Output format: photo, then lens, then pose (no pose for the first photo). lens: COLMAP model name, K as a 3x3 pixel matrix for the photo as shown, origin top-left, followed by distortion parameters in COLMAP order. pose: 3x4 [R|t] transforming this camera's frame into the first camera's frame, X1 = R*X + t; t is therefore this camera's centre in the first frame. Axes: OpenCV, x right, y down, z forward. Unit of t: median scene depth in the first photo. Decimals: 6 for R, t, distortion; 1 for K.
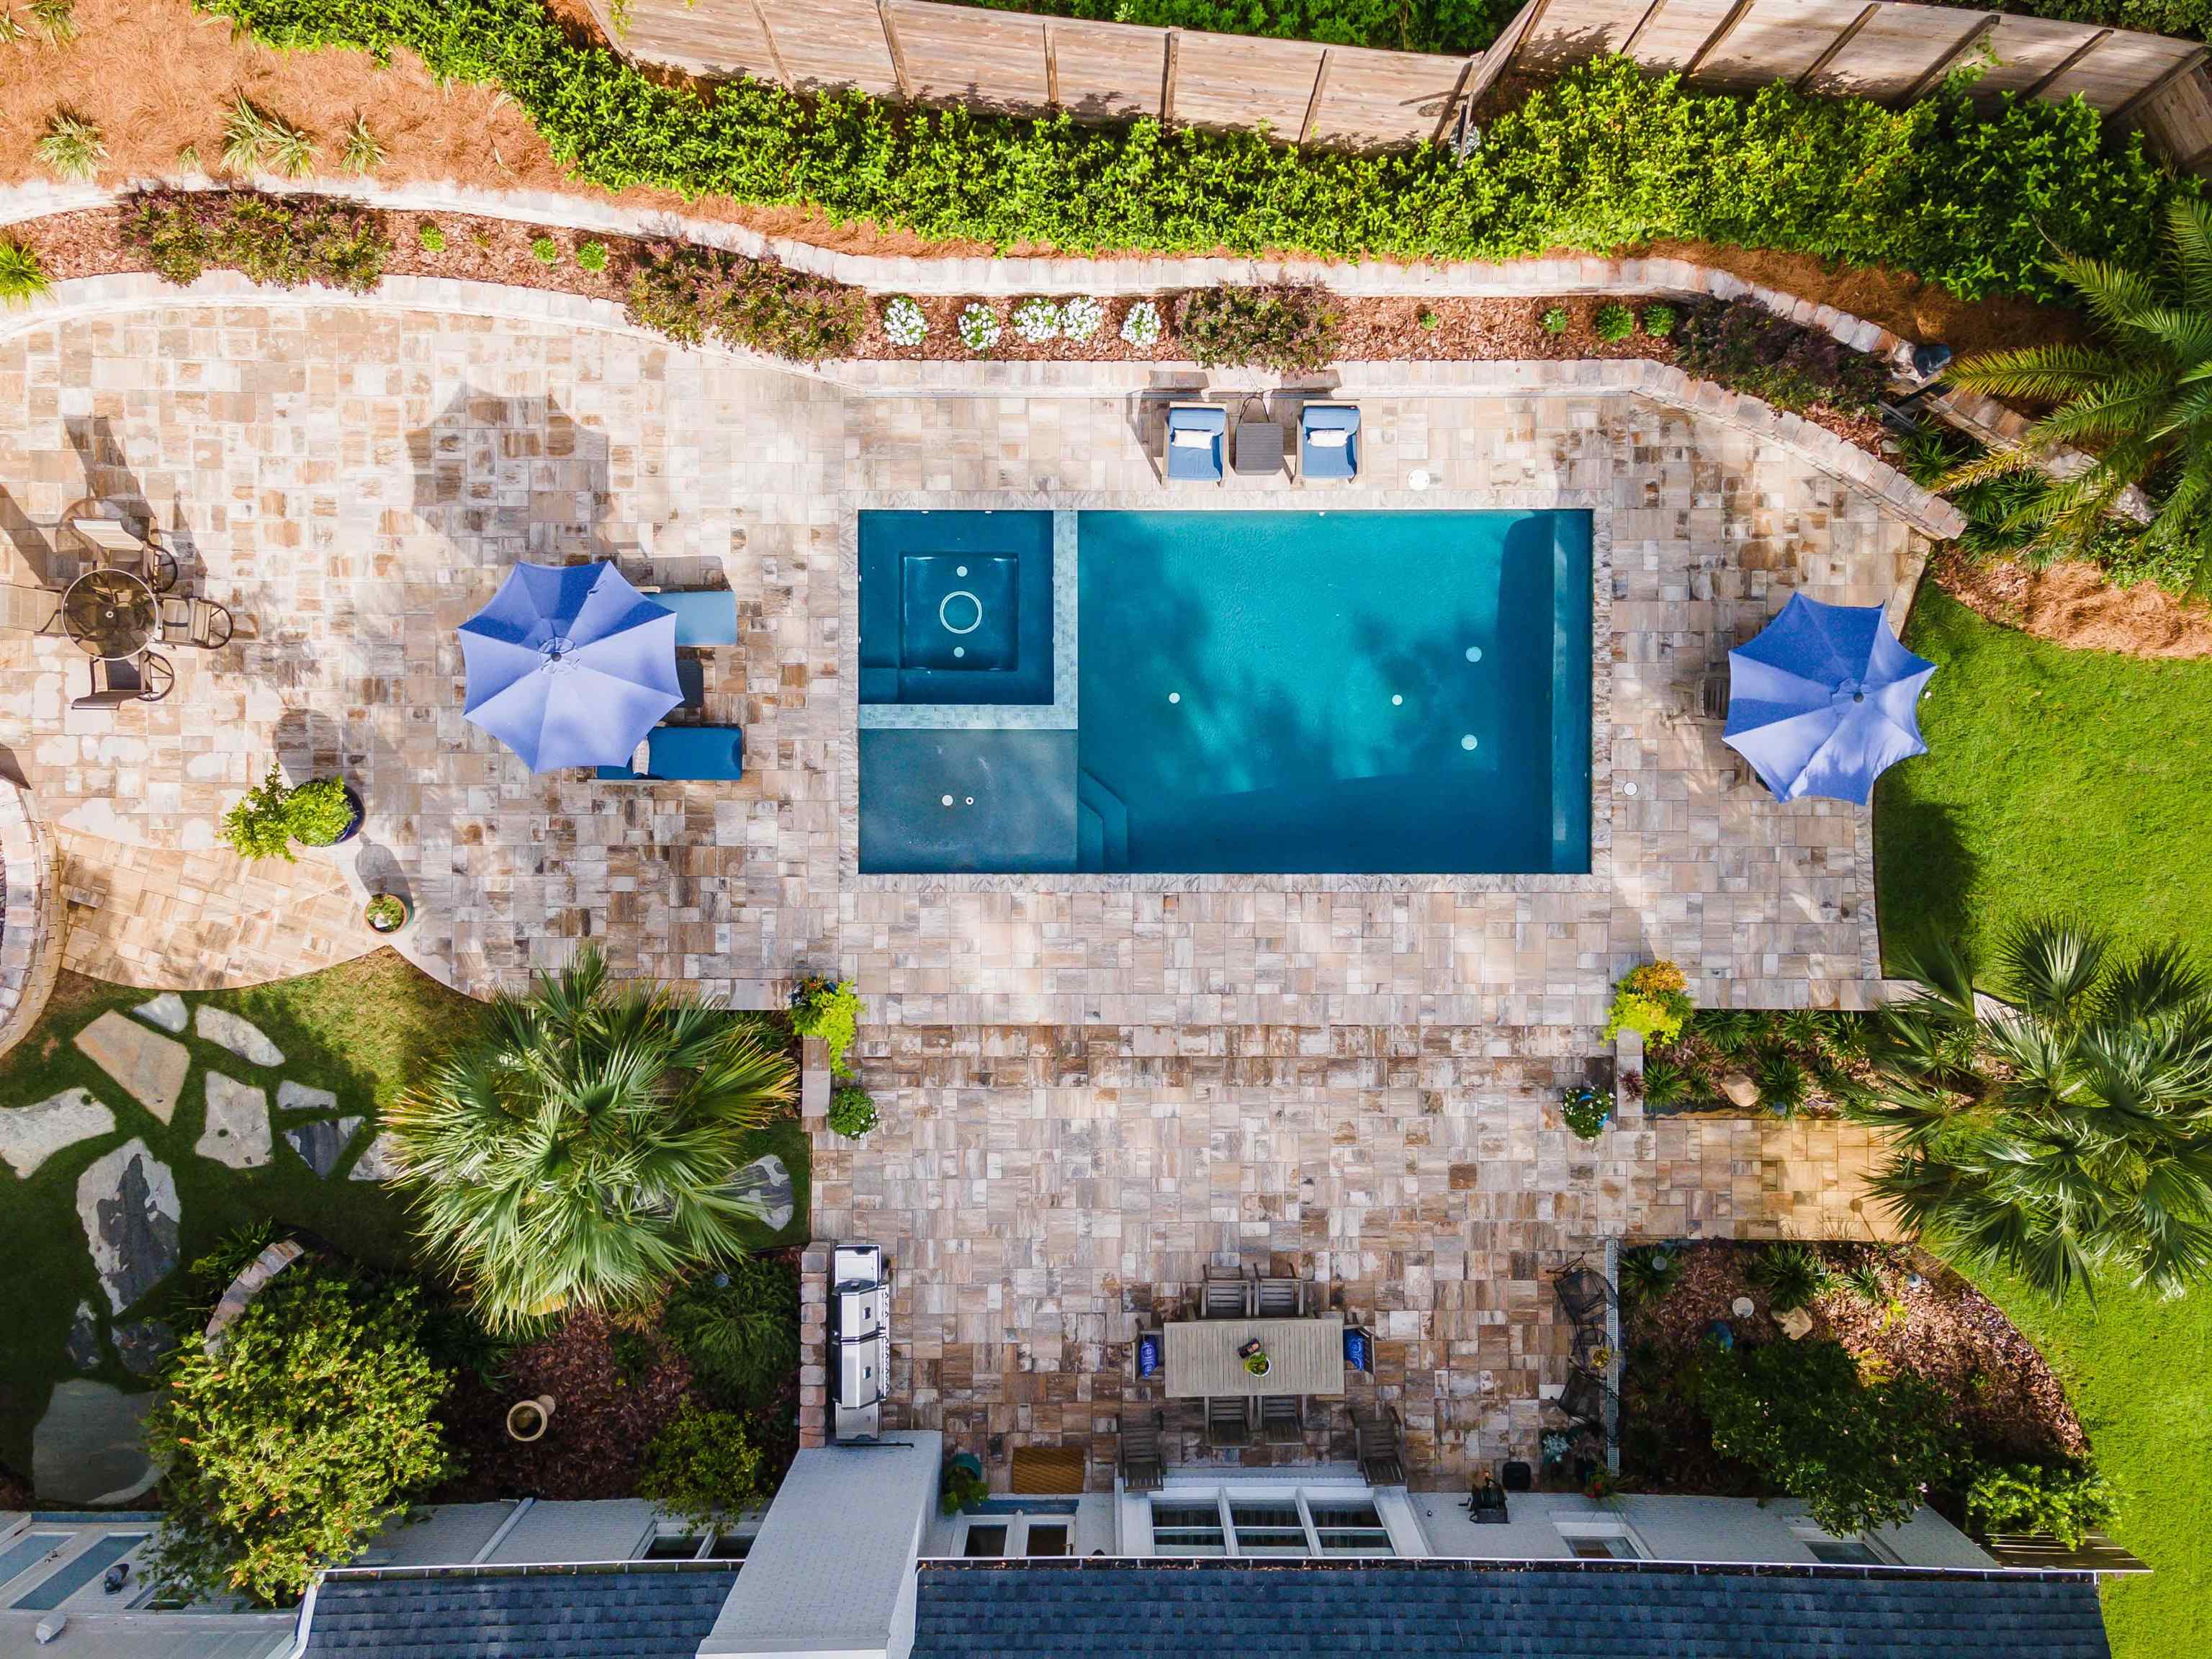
lens RADIAL K [[1611.6, 0, 1106.0], [0, 1611.6, 829.5], [0, 0, 1]] dist [0.034157, 0.043700]
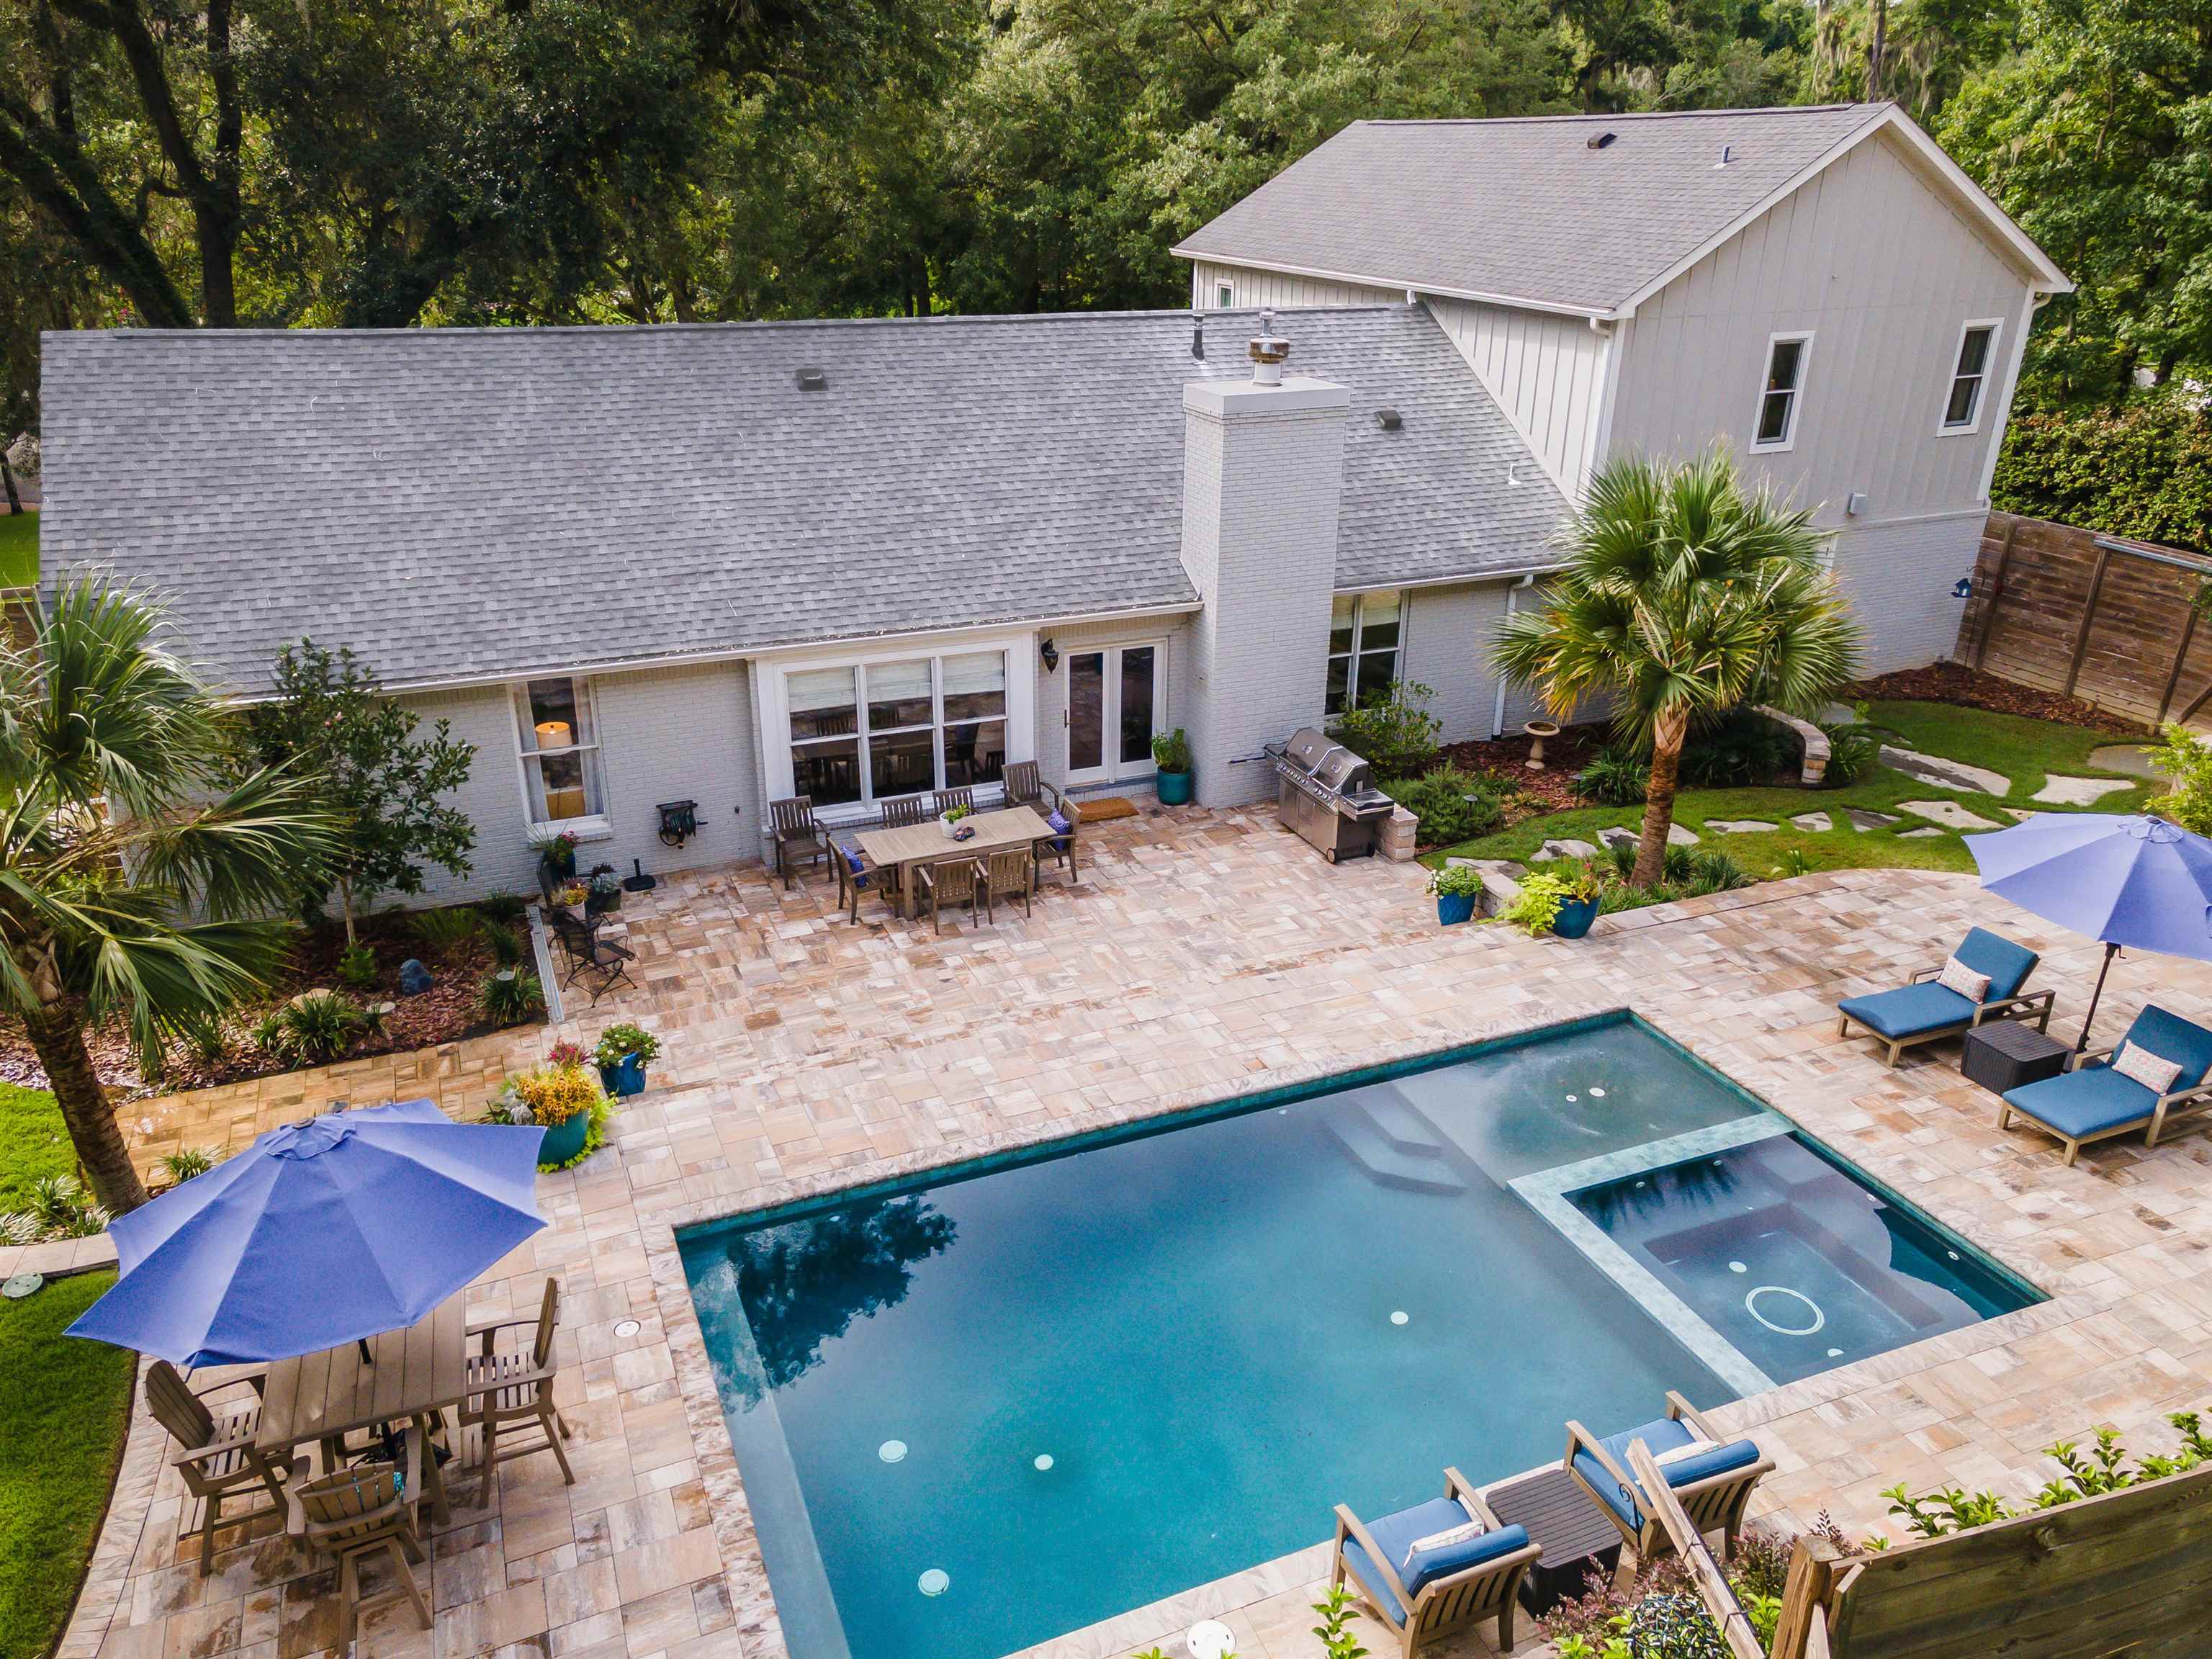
lens RADIAL K [[1611.6, 0, 1106.0], [0, 1611.6, 829.5], [0, 0, 1]] dist [0.034157, 0.043700]
pose [[-0.919955, 0.142208, -0.365321, 0.346258], [-0.391785, -0.366037, 0.844110, -0.493845], [-0.013682, 0.919671, 0.392452, 0.606457]]
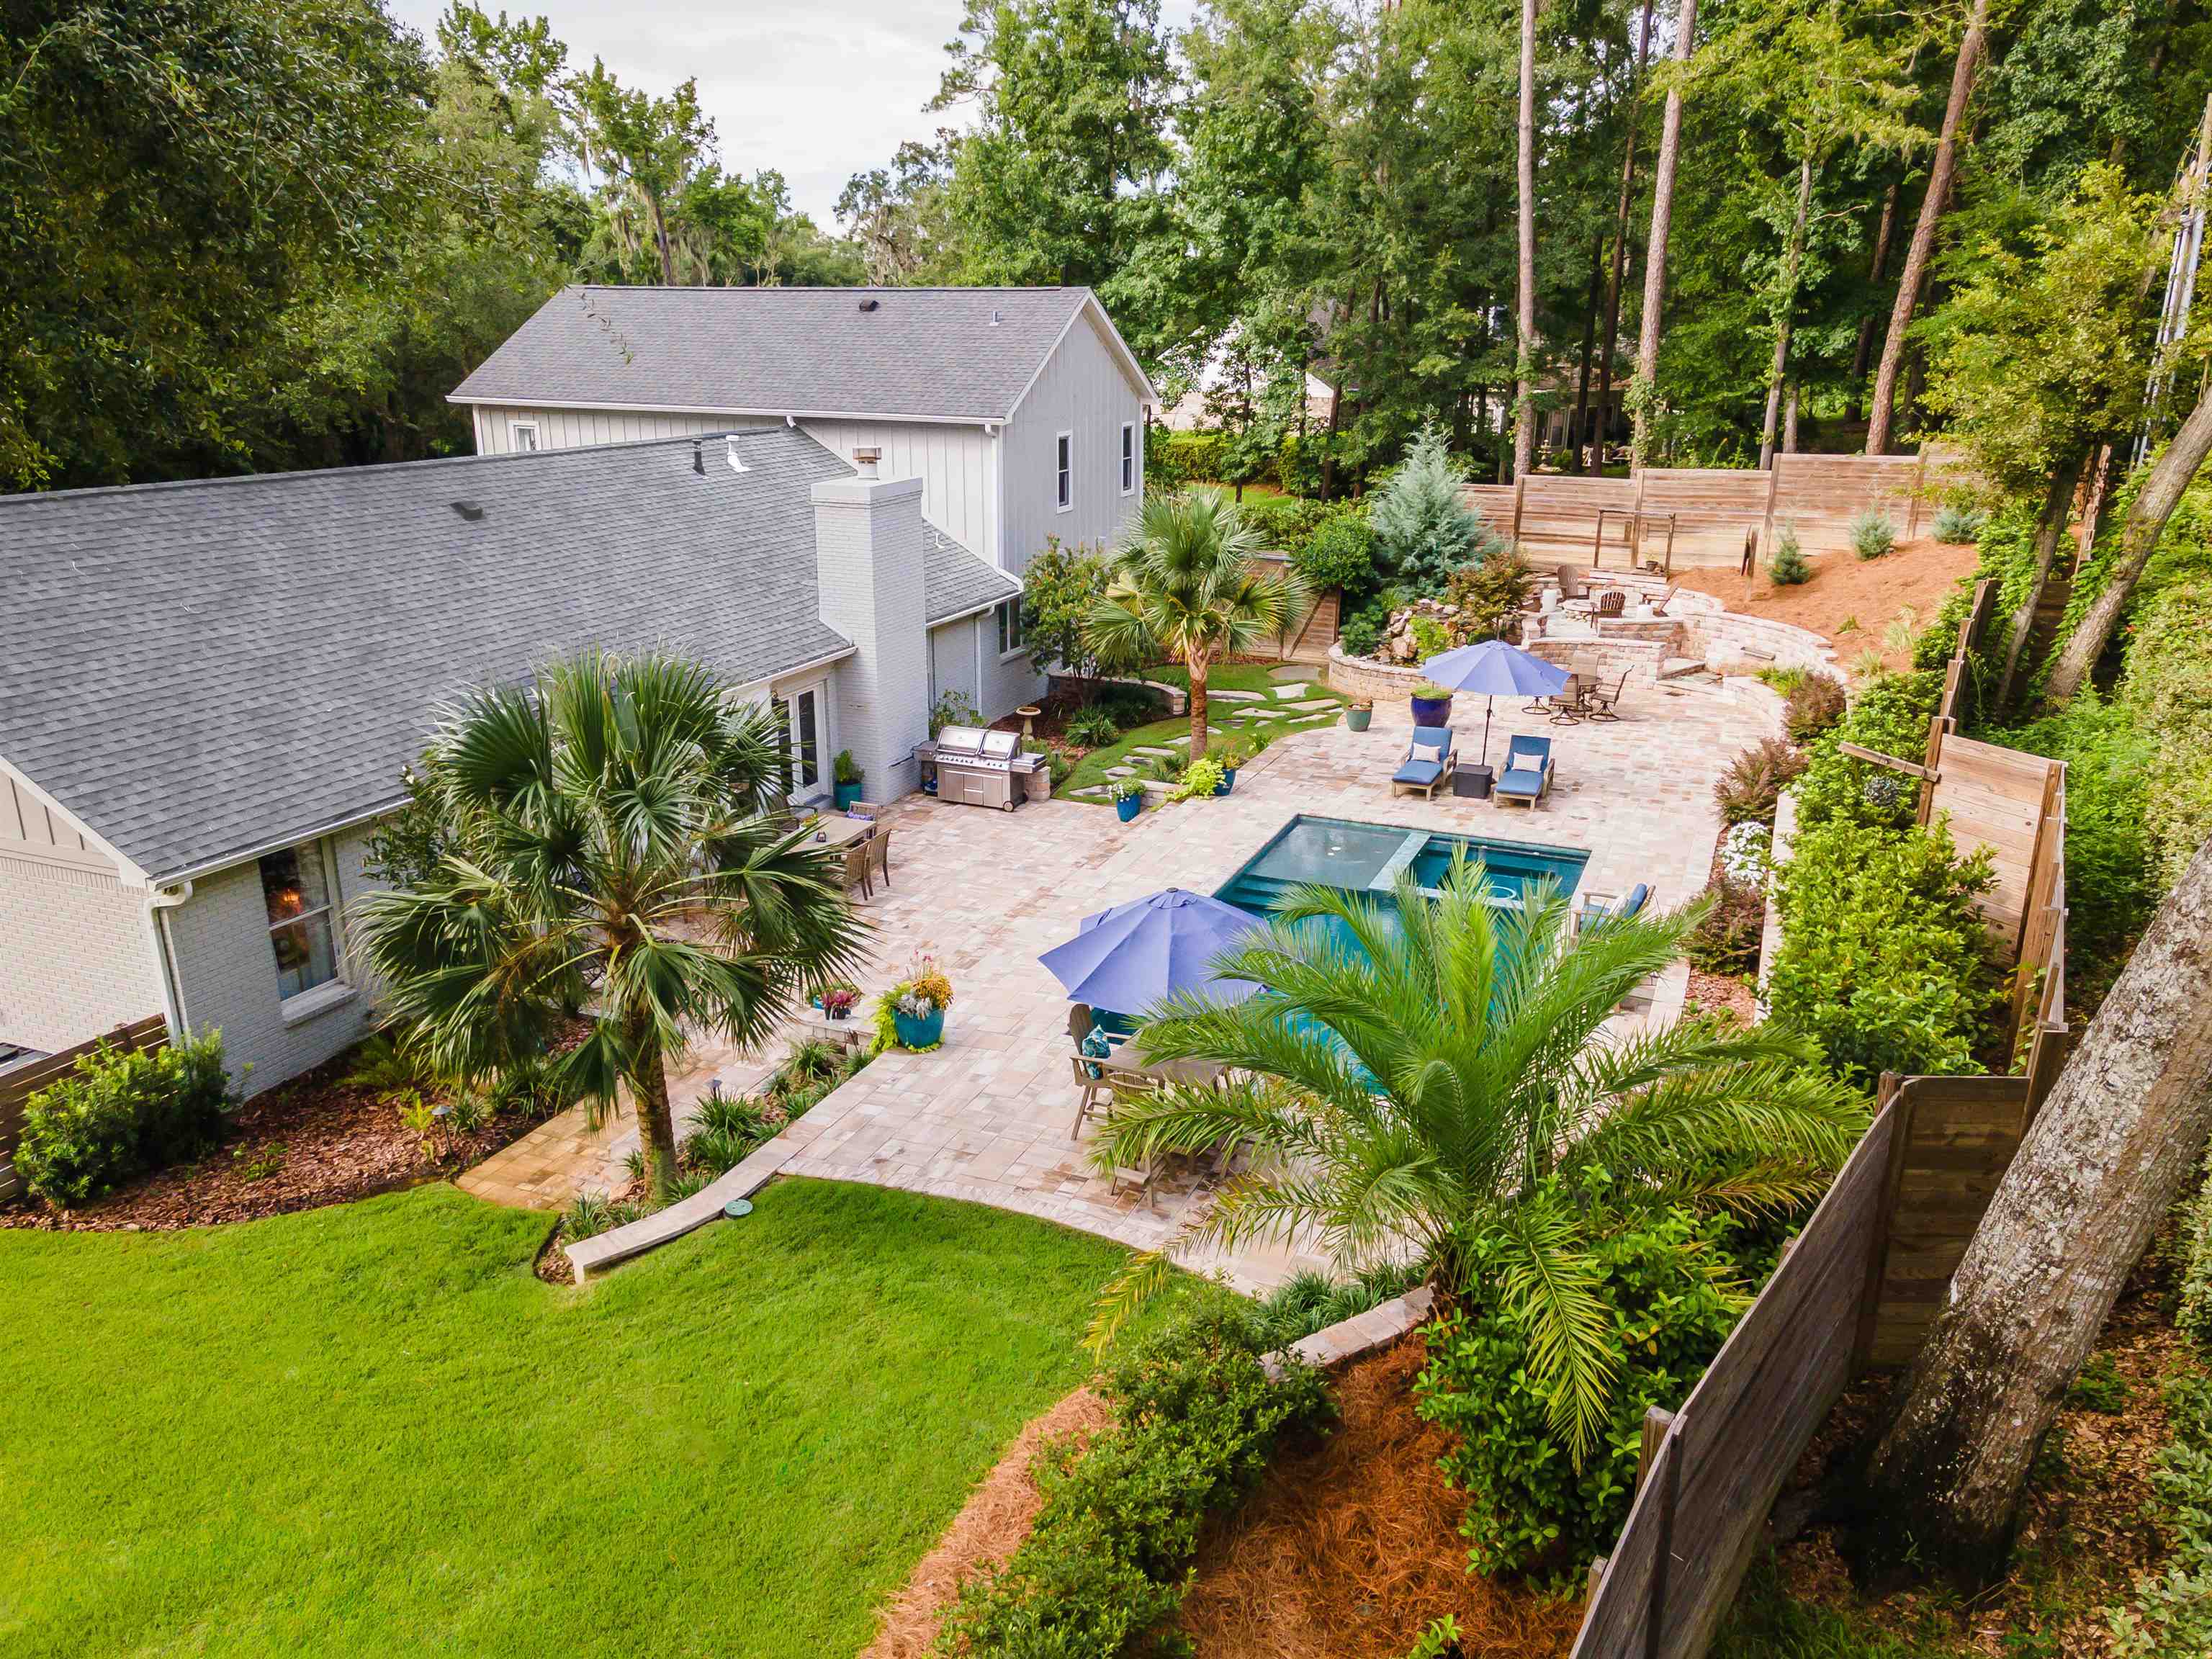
lens RADIAL K [[1611.6, 0, 1106.0], [0, 1611.6, 829.5], [0, 0, 1]] dist [0.034157, 0.043700]
pose [[-0.384333, 0.274518, -0.881435, 1.031453], [-0.923139, -0.124746, 0.363666, -0.290200], [-0.010123, 0.953456, 0.301362, 0.616212]]
